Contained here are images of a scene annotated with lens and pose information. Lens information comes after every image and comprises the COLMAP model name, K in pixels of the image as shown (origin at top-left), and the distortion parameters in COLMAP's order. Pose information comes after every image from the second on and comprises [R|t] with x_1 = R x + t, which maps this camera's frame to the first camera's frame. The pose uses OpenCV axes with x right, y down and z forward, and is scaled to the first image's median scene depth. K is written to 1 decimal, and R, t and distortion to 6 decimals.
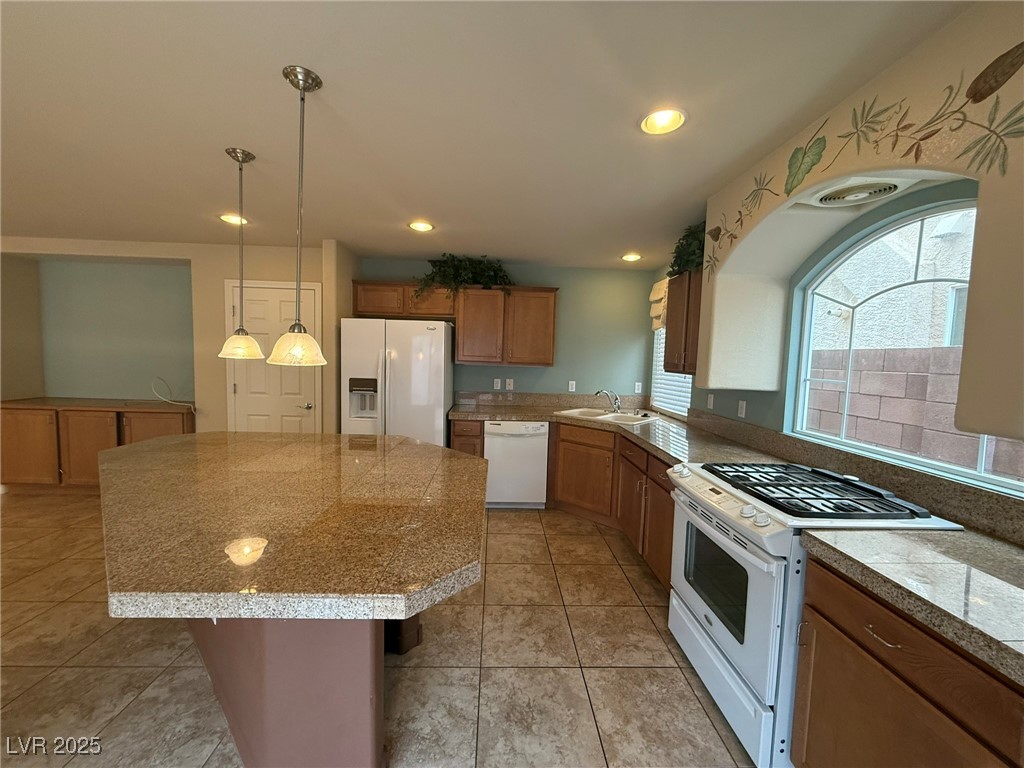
lens RADIAL K [[406.9, 0, 510.0], [0, 406.9, 385.4], [0, 0, 1]] dist [-0.000446, 0.000082]
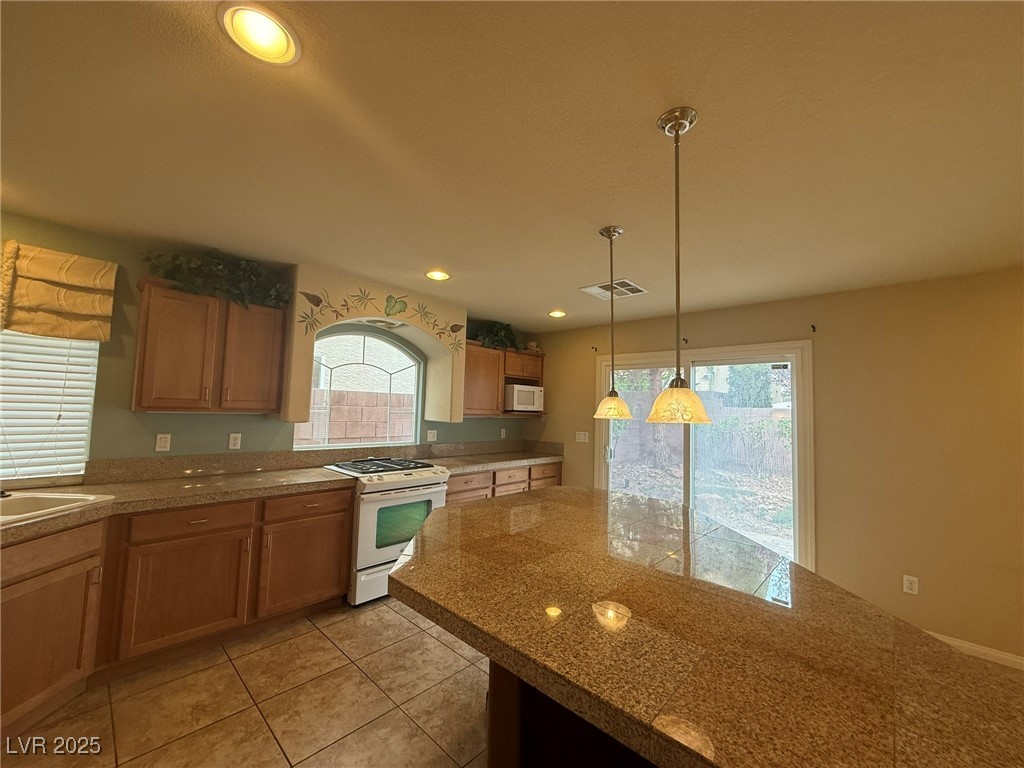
lens RADIAL K [[406.9, 0, 510.0], [0, 406.9, 385.4], [0, 0, 1]] dist [-0.000446, 0.000082]
pose [[-0.703014, -0.007249, 0.711139, -0.627807], [0.001099, 0.999936, 0.011278, -0.090388], [-0.711175, 0.008710, -0.702961, 1.106137]]
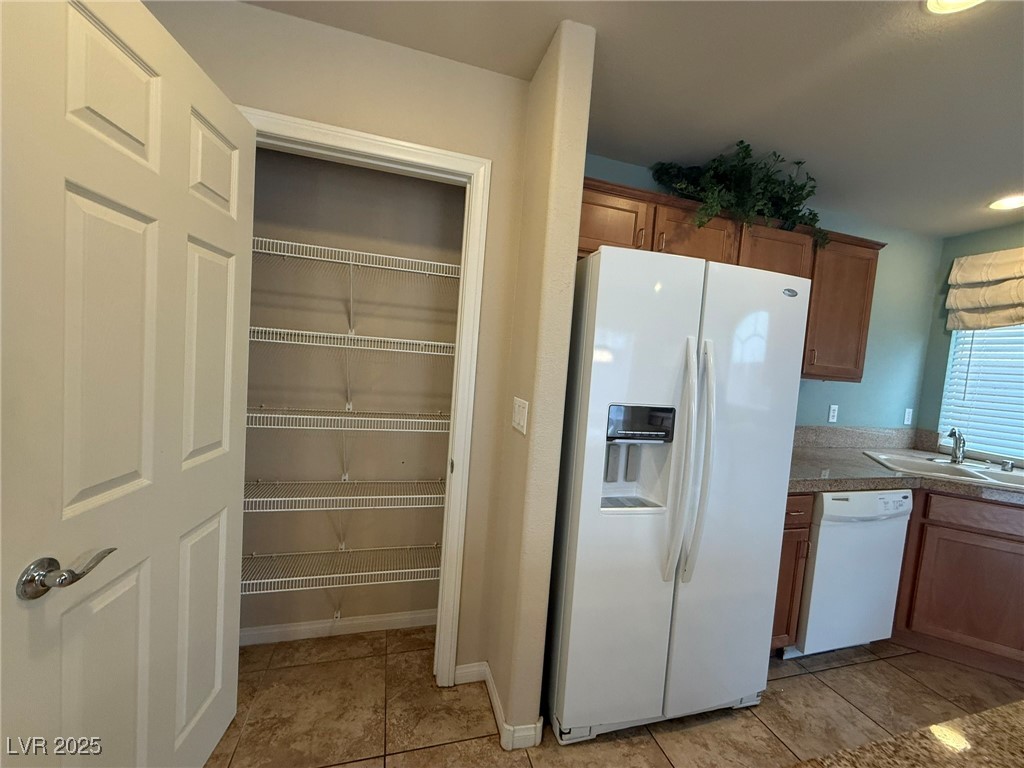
lens RADIAL K [[406.9, 0, 510.0], [0, 406.9, 385.4], [0, 0, 1]] dist [-0.000446, 0.000082]
pose [[0.968091, 0.027058, 0.249134, -0.679549], [-0.028477, 0.999592, 0.002093, -0.039803], [-0.248976, -0.009121, 0.968467, 0.767123]]
